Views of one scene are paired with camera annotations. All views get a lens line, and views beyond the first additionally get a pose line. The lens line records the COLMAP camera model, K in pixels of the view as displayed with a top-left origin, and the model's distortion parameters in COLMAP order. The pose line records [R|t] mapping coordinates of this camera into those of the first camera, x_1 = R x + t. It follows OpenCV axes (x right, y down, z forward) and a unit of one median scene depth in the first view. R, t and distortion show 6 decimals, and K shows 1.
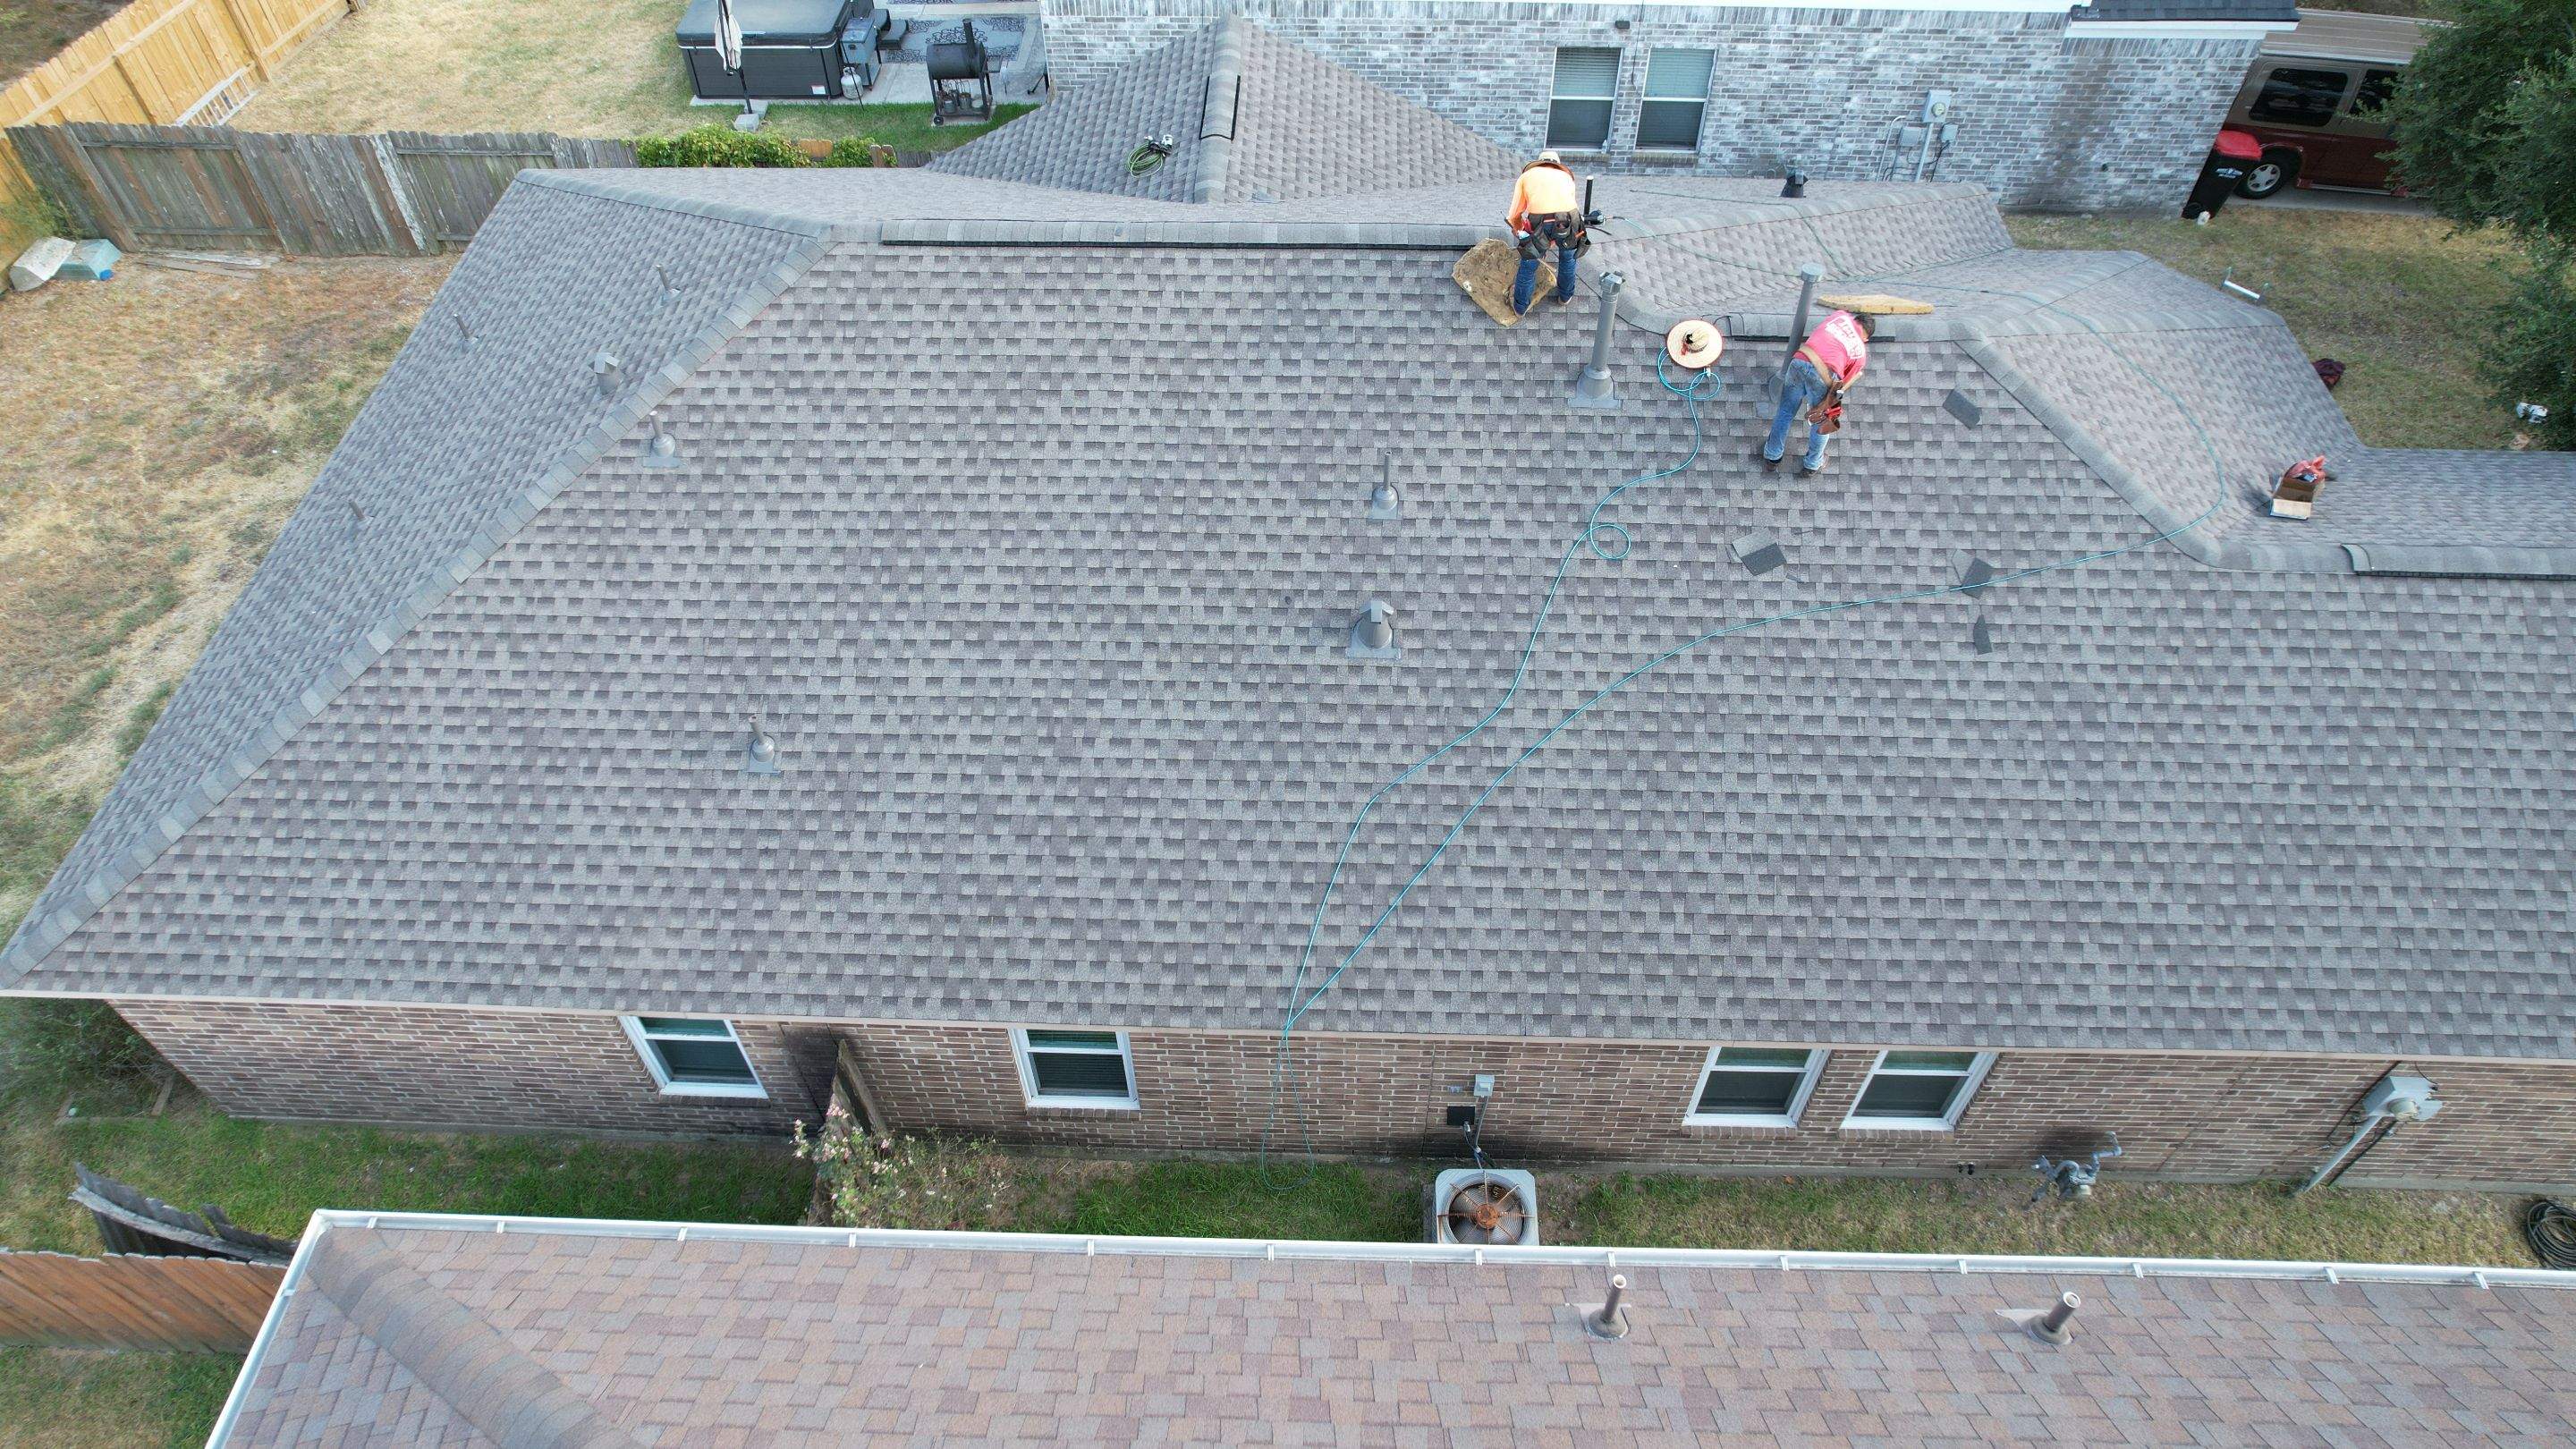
lens RADIAL K [[1642.8, 0, 1286.9], [0, 1642.8, 723.7], [0, 0, 1]] dist [-0.077171, 0.071472]
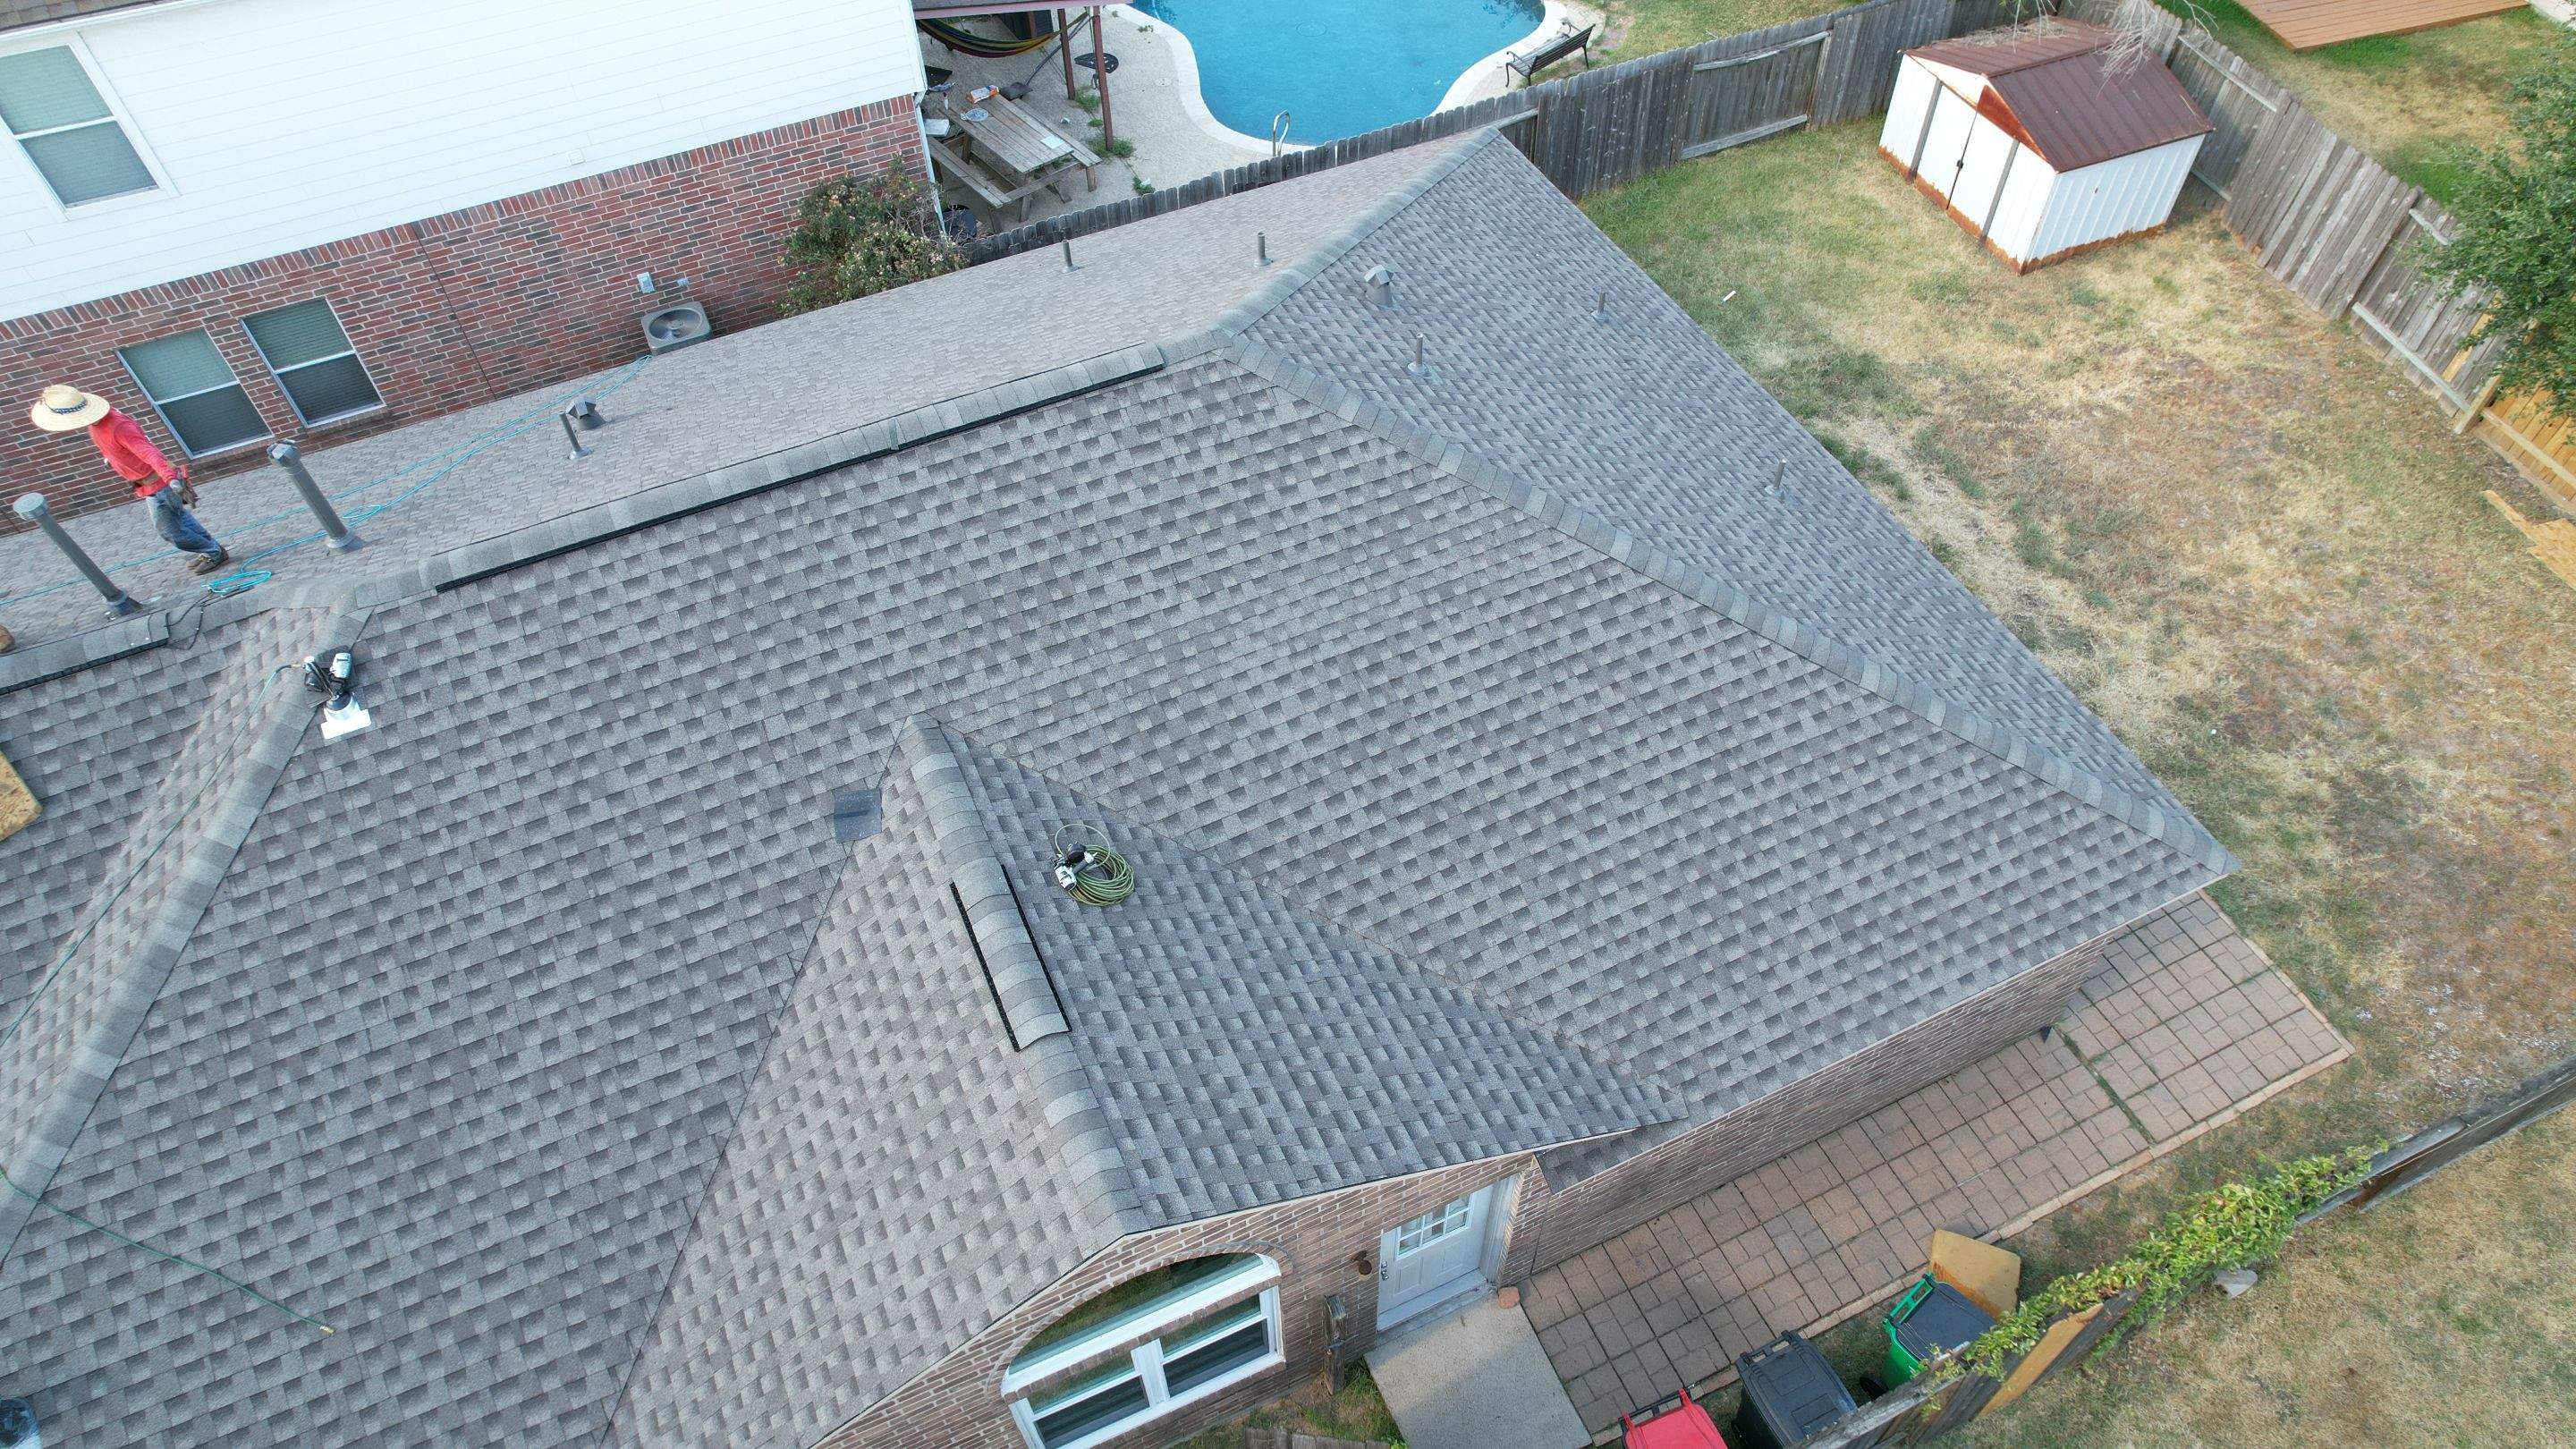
lens RADIAL K [[1642.8, 0, 1282.0], [0, 1642.8, 717.9], [0, 0, 1]] dist [-0.077171, 0.071472]
pose [[-0.895018, 0.361540, -0.261210, -0.004508], [-0.313433, -0.093147, 0.945031, -0.737759], [0.317335, 0.927692, 0.196687, 0.647738]]
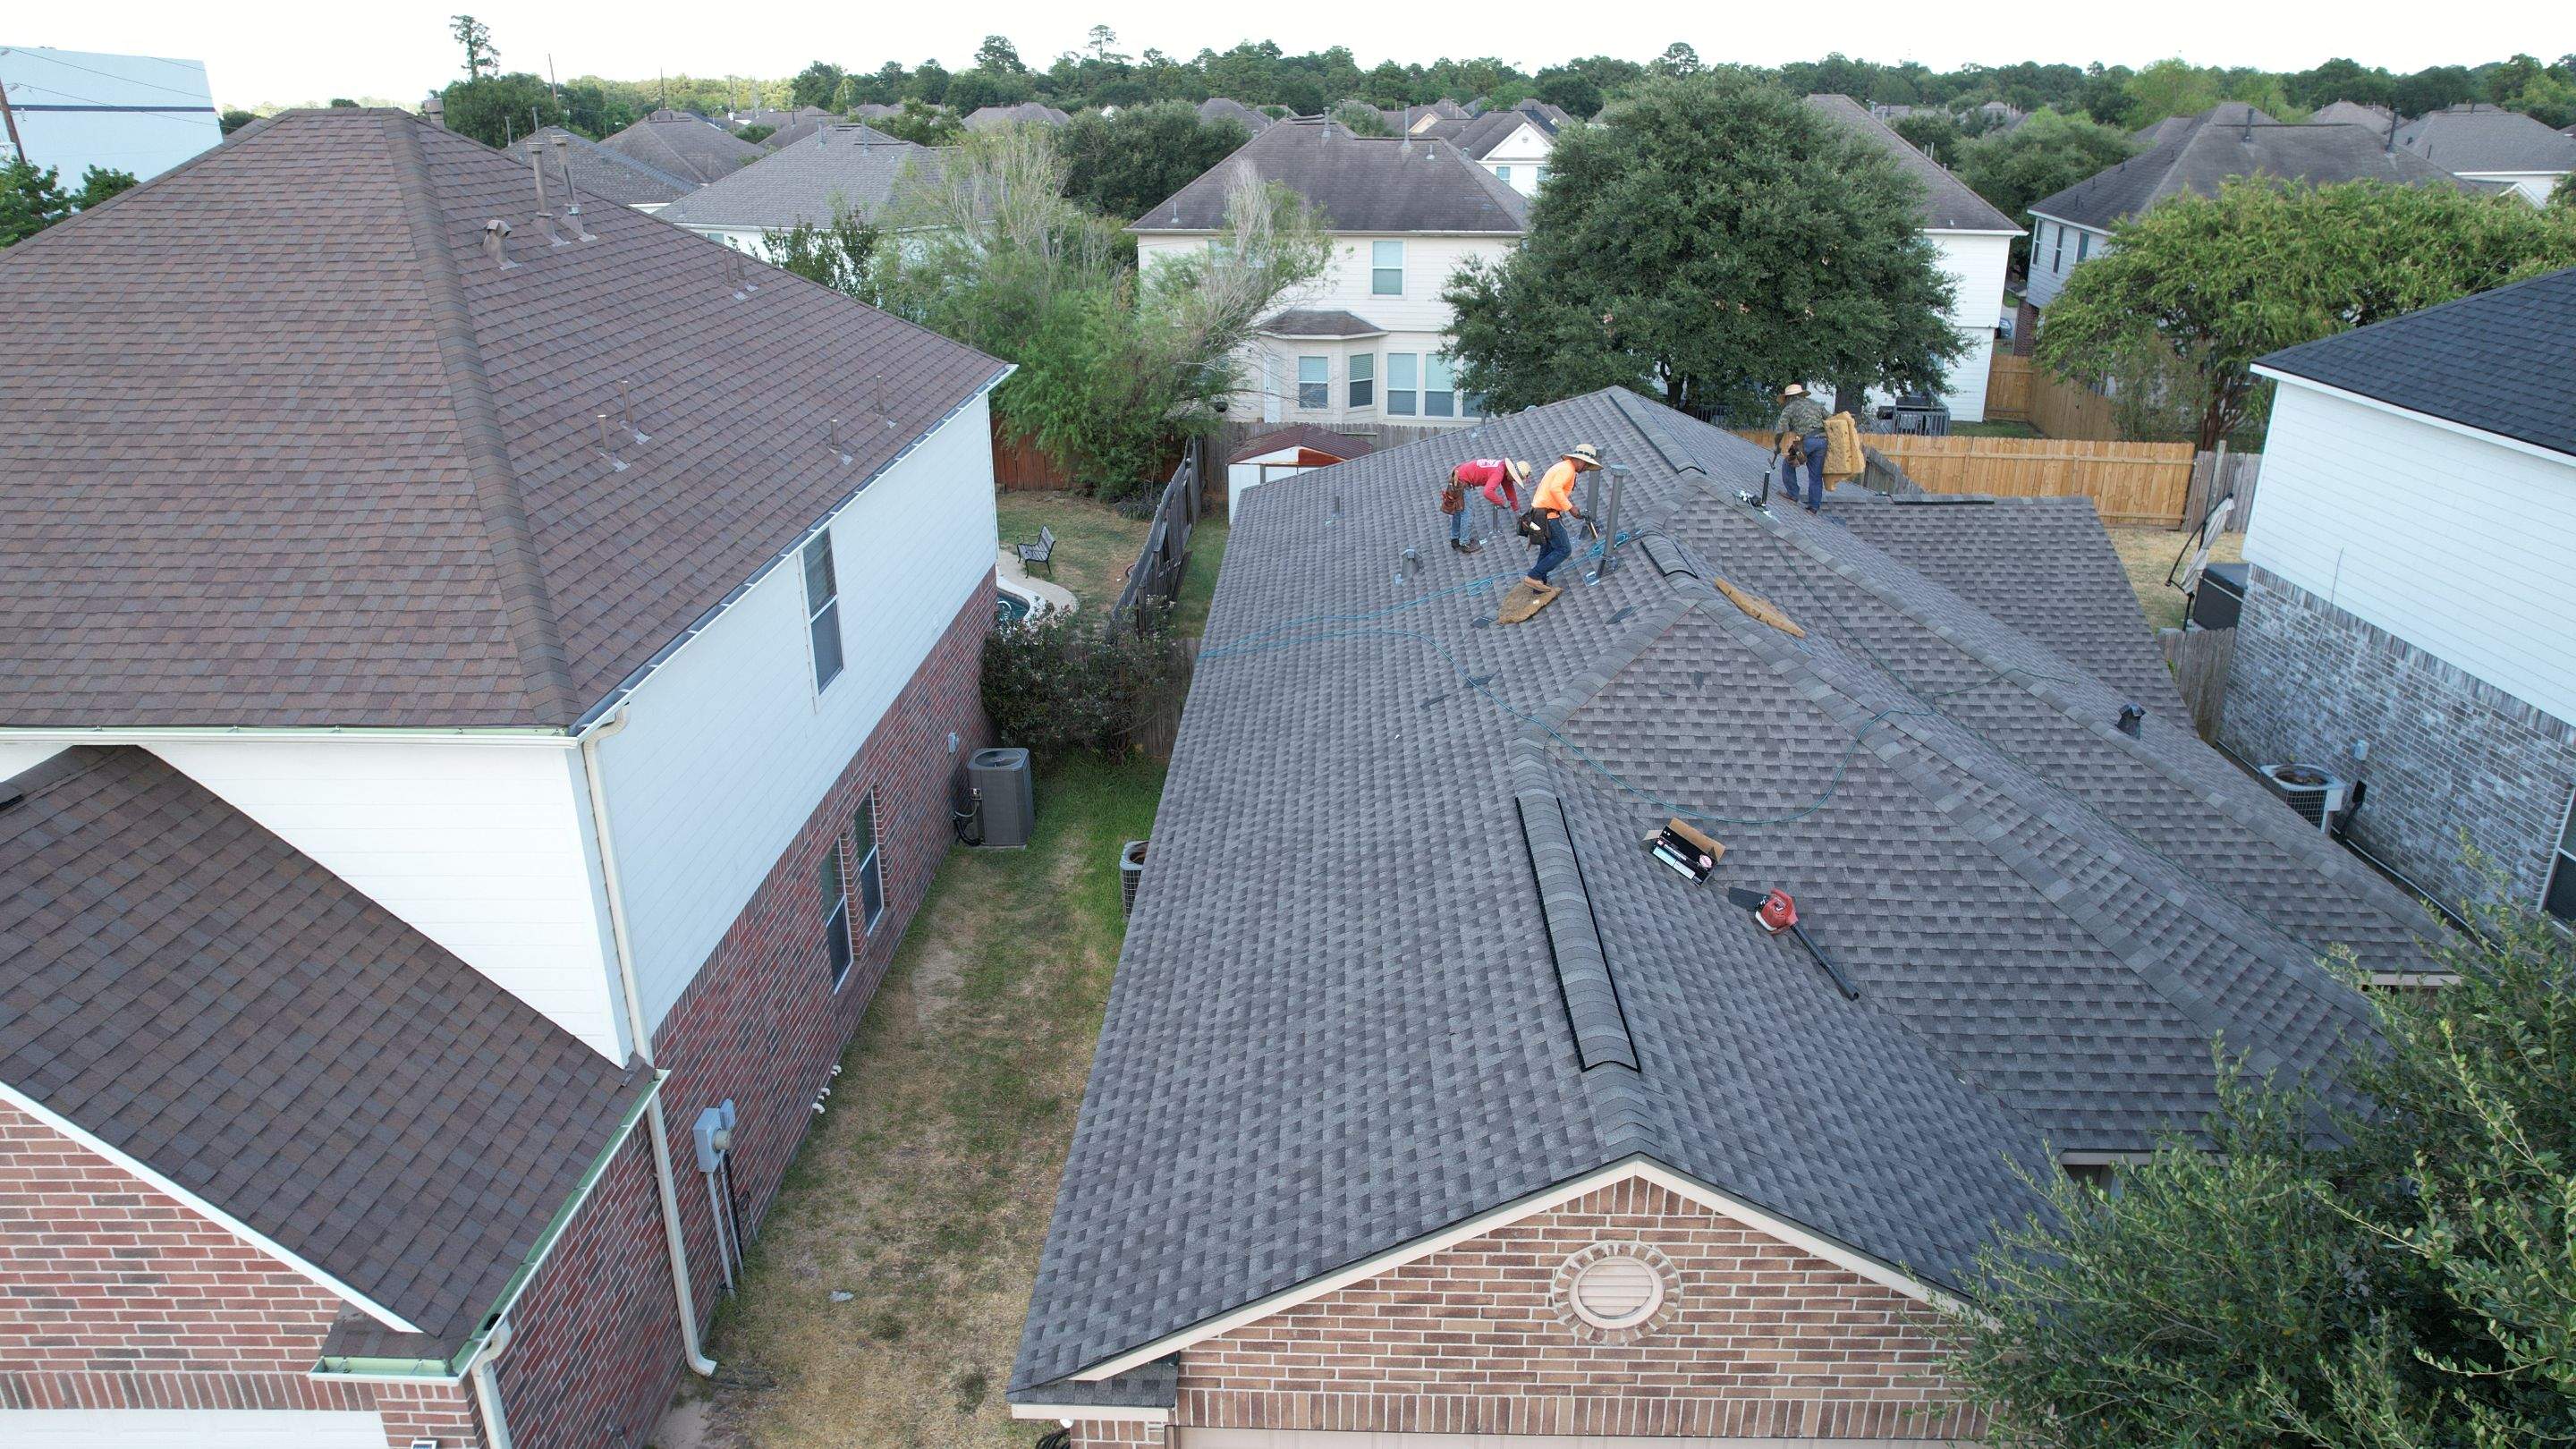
lens RADIAL K [[1642.8, 0, 1292.8], [0, 1642.8, 721.2], [0, 0, 1]] dist [-0.077171, 0.071472]
pose [[0.006519, 0.365969, -0.930604, 0.924528], [-0.749680, 0.617660, 0.237649, -0.151518], [0.661769, 0.696106, 0.278386, 0.335934]]
